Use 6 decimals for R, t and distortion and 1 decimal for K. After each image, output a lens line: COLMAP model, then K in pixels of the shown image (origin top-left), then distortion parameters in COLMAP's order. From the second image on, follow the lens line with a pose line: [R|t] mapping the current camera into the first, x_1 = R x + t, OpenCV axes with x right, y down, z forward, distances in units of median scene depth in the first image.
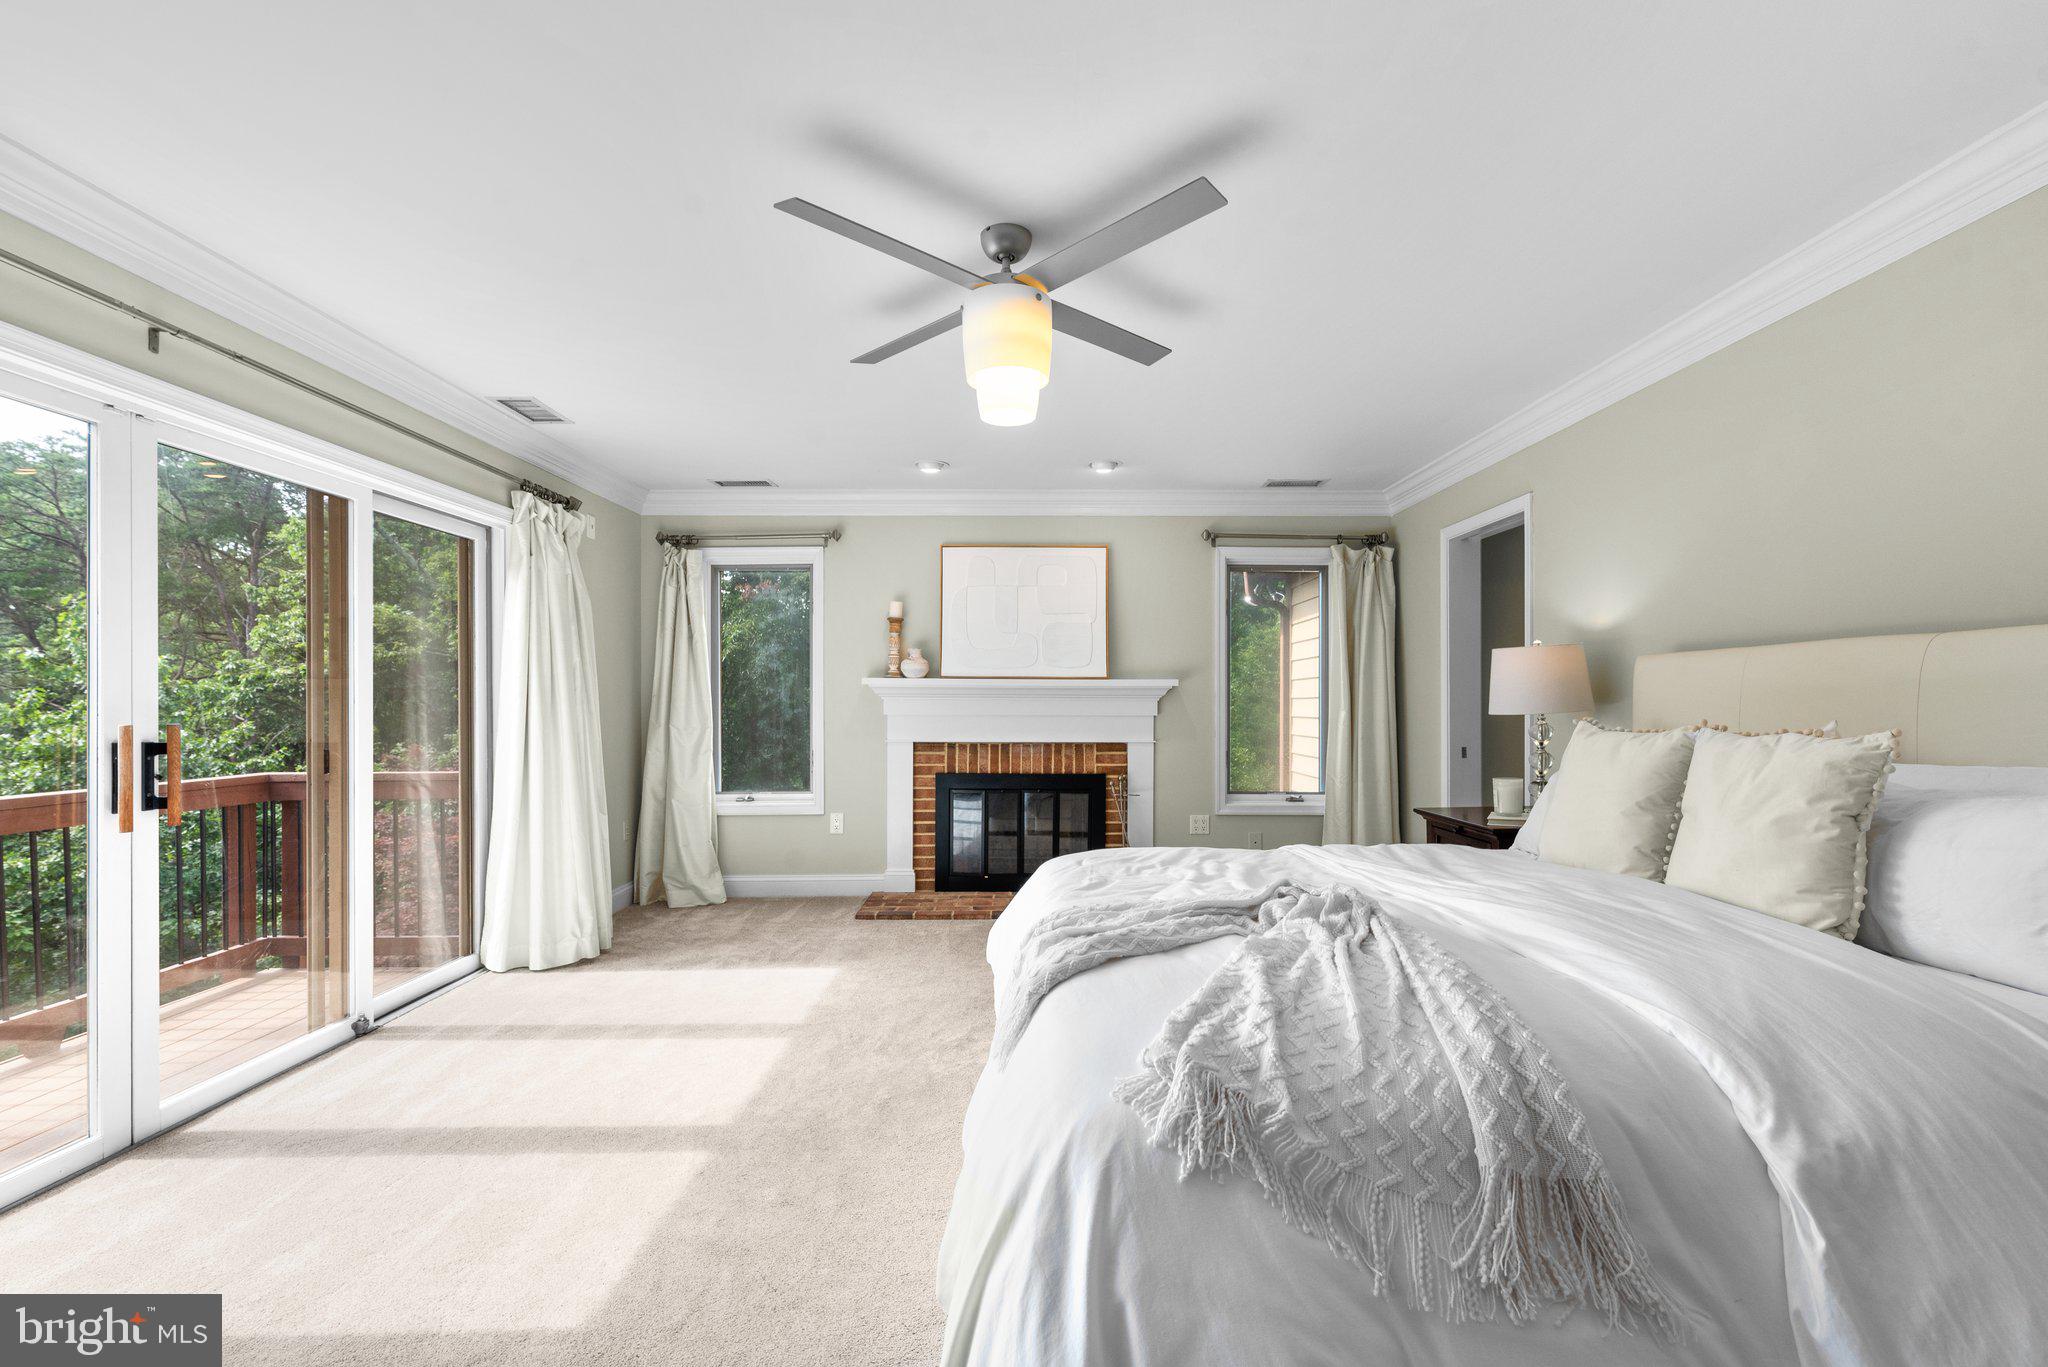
lens RADIAL K [[924.3, 0, 1029.8], [0, 924.3, 707.6], [0, 0, 1]] dist [0.006025, 0.000569]
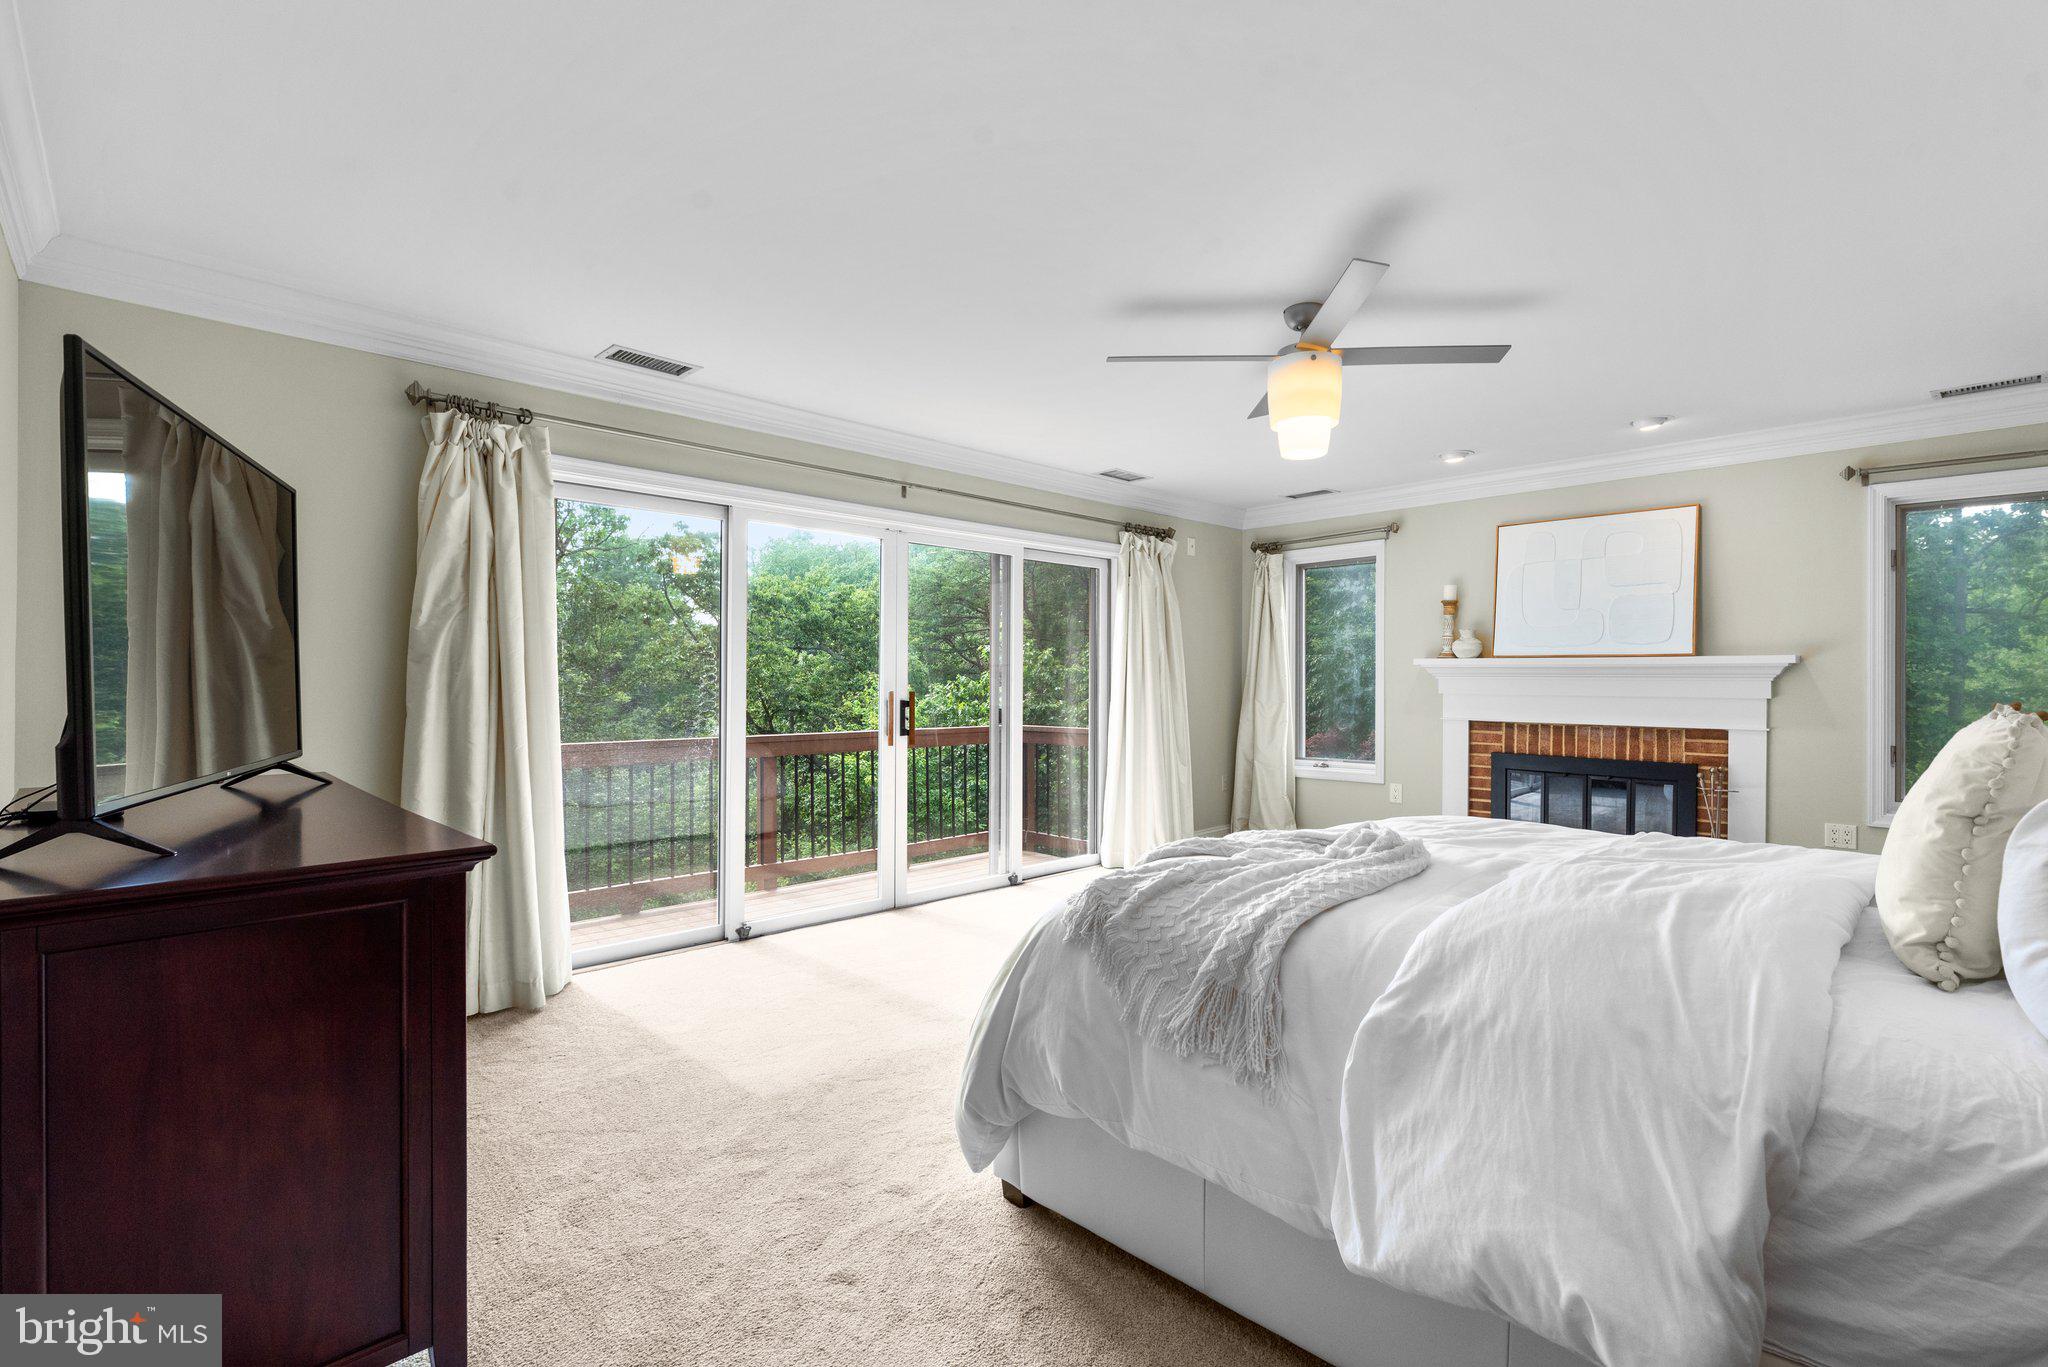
lens RADIAL K [[914.6, 0, 1024.0], [0, 914.6, 683.5], [0, 0, 1]] dist [0.000999, 0.000207]
pose [[0.690600, 0.004687, -0.723222, 0.270228], [-0.007723, 0.999970, -0.000895, 0.000970], [0.723195, 0.006204, 0.690616, -0.057724]]
